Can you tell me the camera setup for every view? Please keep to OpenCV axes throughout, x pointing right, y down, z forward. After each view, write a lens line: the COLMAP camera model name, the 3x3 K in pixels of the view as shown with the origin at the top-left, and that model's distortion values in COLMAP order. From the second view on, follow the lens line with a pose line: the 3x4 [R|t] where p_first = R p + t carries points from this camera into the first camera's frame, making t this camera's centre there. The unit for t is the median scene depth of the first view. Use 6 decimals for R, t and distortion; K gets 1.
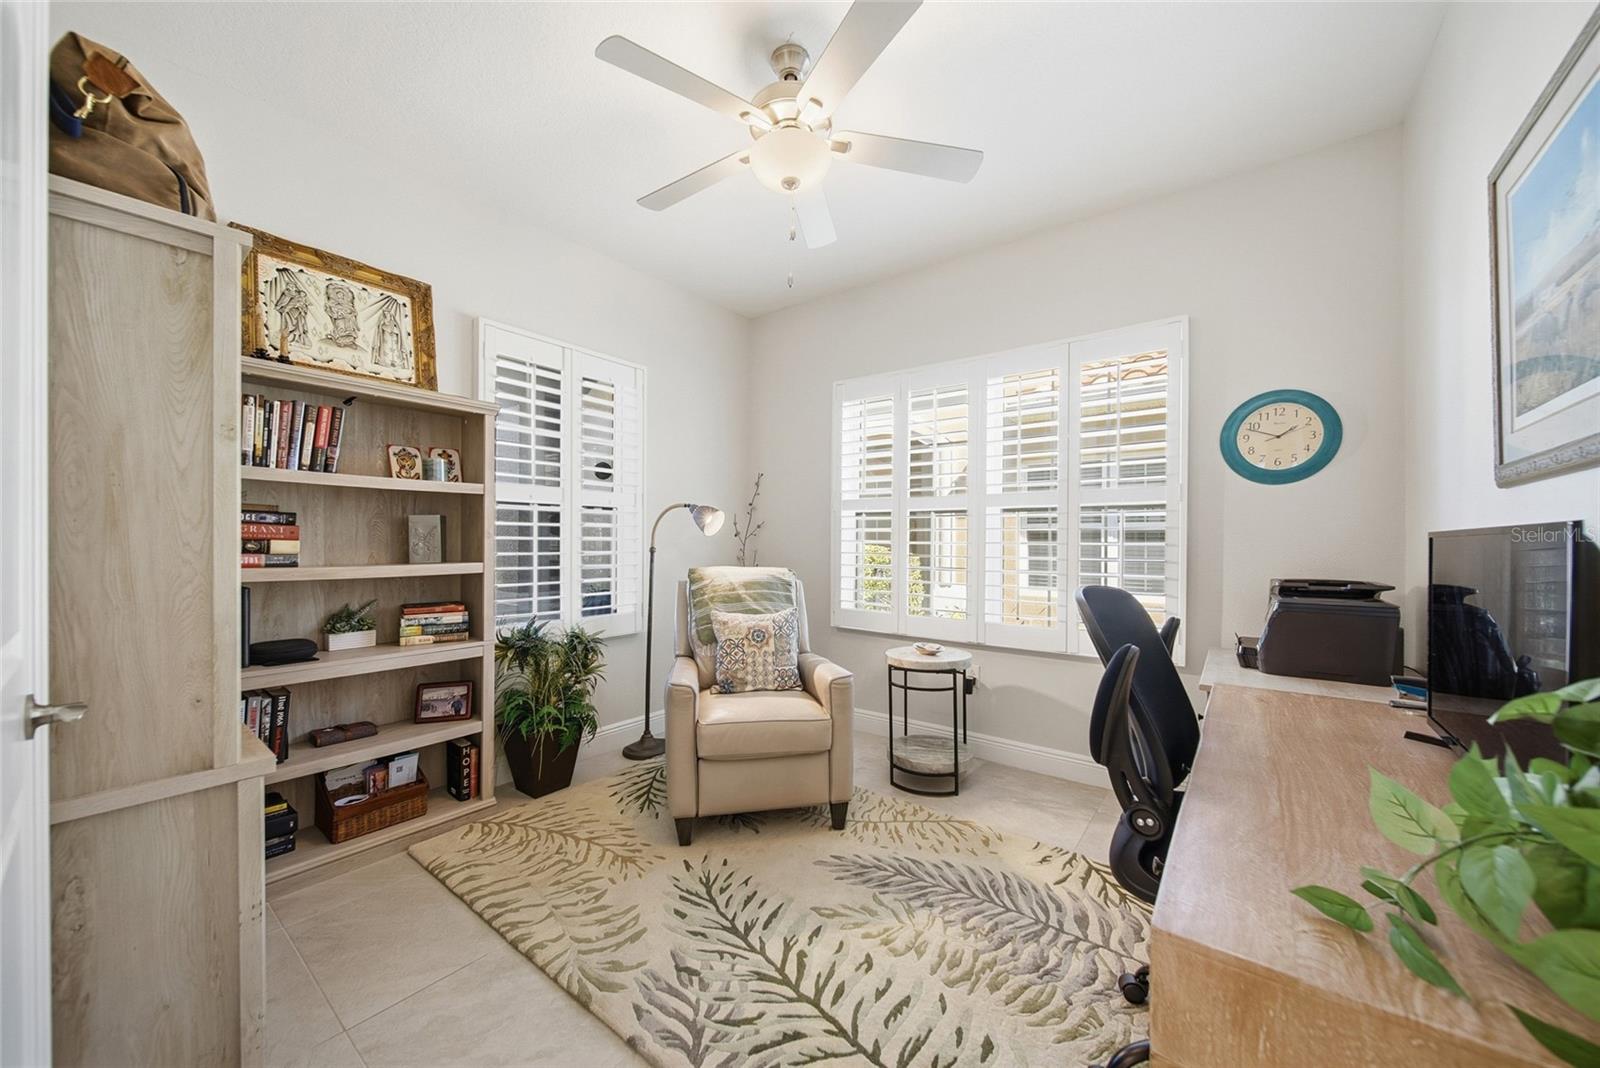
lens RADIAL K [[572.6, 0, 800.9], [0, 572.6, 545.0], [0, 0, 1]] dist [-0.001982, 0.000044]
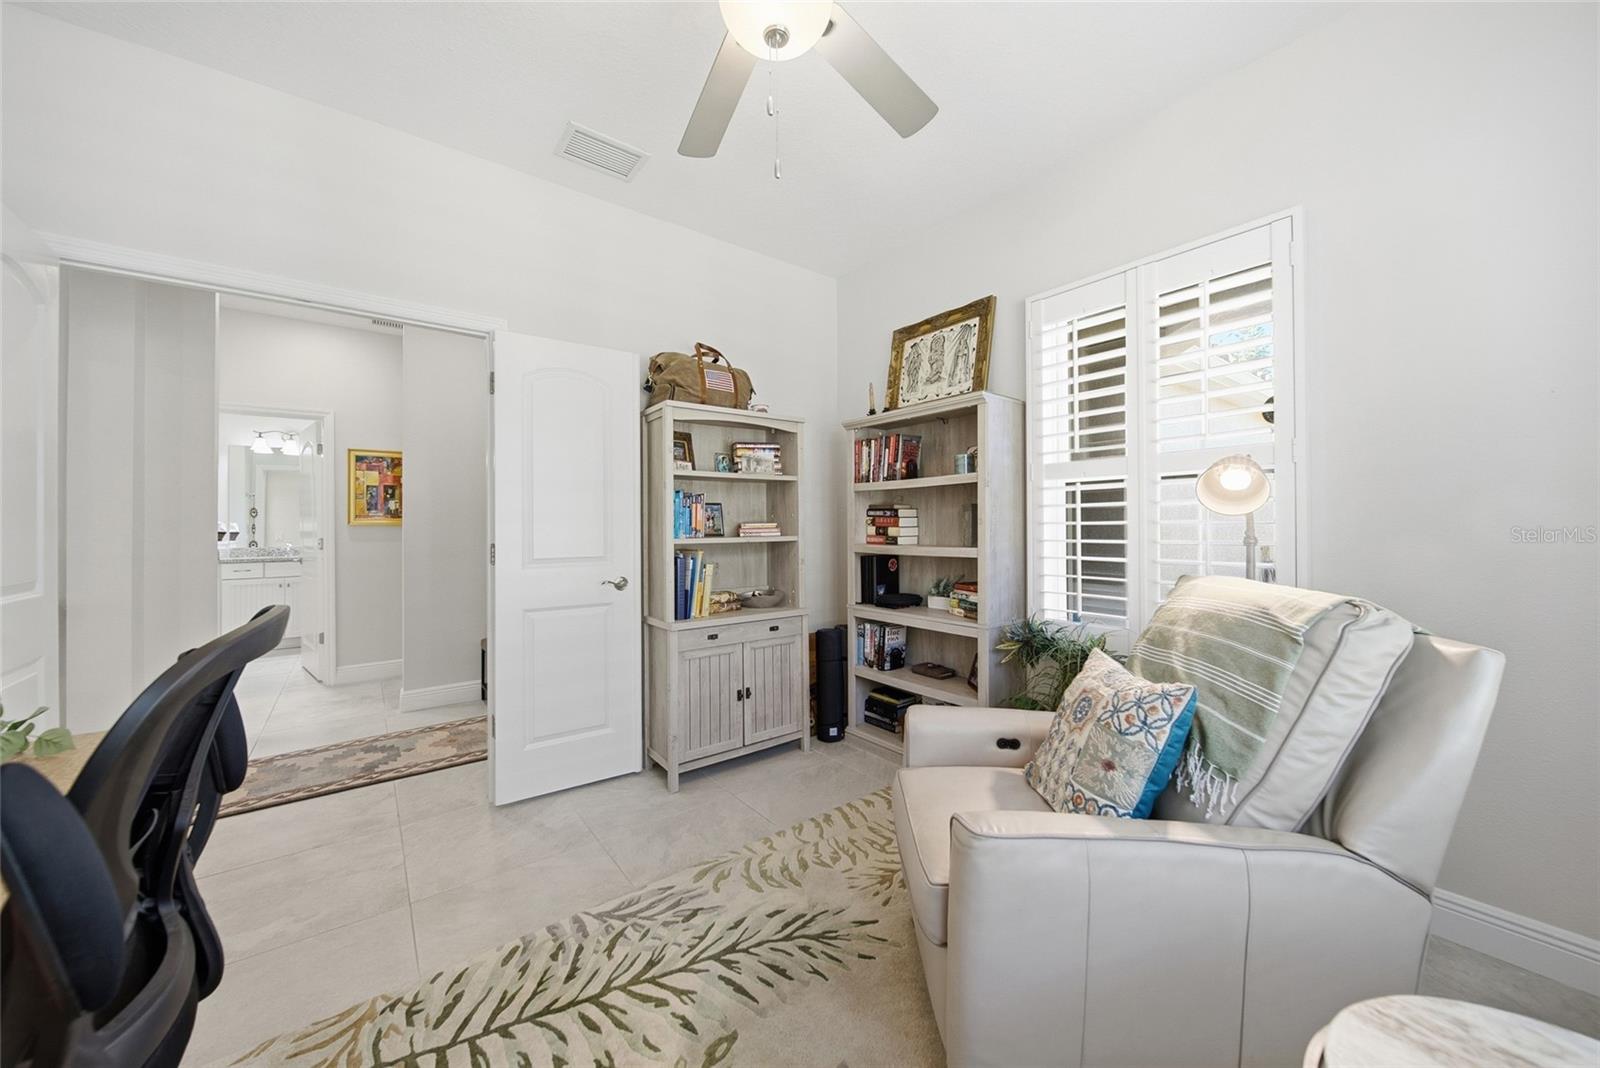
lens RADIAL K [[572.6, 0, 799.0], [0, 572.6, 525.0], [0, 0, 1]] dist [-0.001982, 0.000044]
pose [[-0.257940, -0.004916, -0.966148, 0.698271], [0.001855, 0.999983, -0.005584, -0.006799], [0.966159, -0.003233, -0.257927, 1.257811]]
